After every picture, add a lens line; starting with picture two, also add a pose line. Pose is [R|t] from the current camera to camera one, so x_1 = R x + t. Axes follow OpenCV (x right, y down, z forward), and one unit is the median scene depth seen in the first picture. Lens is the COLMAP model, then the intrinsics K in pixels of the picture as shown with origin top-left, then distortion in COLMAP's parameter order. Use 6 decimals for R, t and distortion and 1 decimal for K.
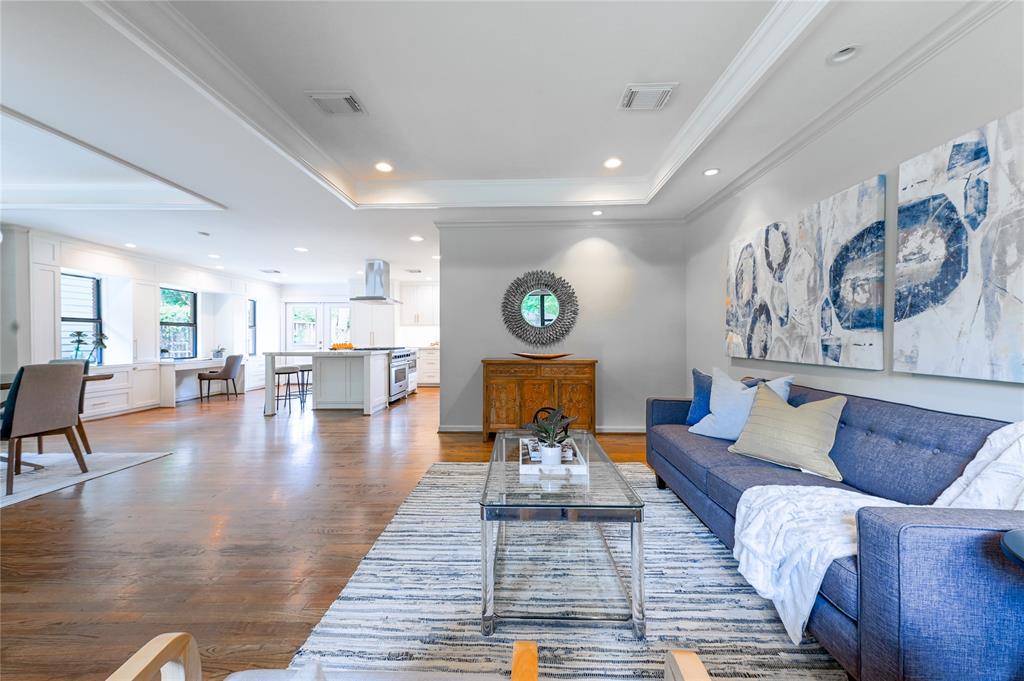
lens RADIAL K [[397.9, 0, 512.0], [0, 397.9, 340.5], [0, 0, 1]] dist [0.003822, 0.000226]
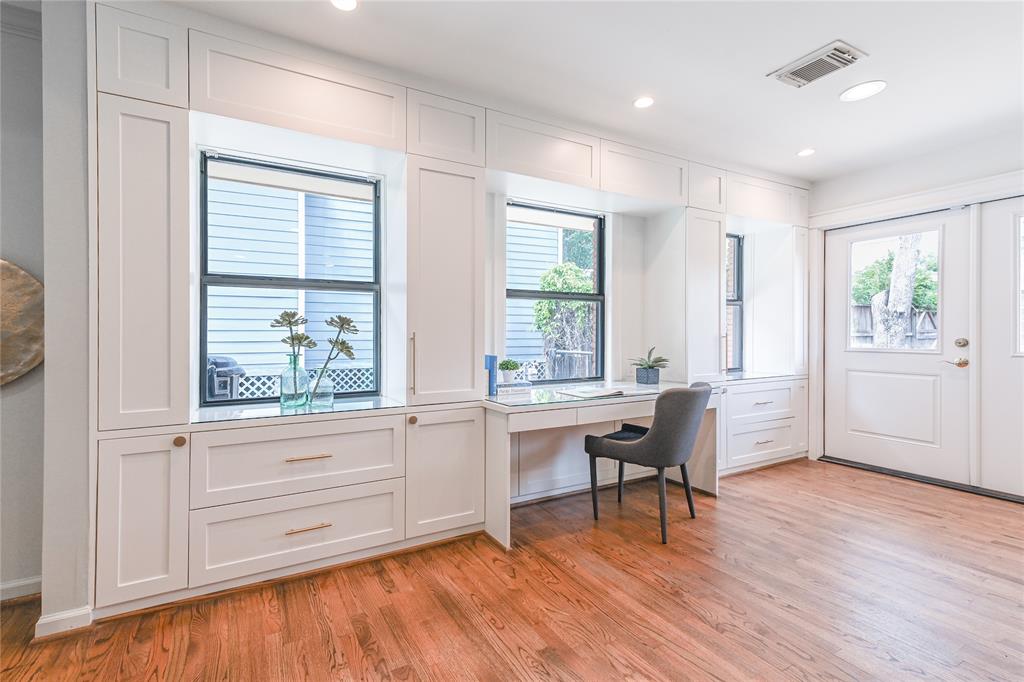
lens RADIAL K [[397.9, 0, 512.0], [0, 397.9, 341.0], [0, 0, 1]] dist [0.003822, 0.000226]
pose [[0.486711, 0.007813, -0.873528, -0.495211], [0.002277, 0.999945, 0.010212, 0.000576], [0.873560, -0.006960, 0.486667, 0.735370]]
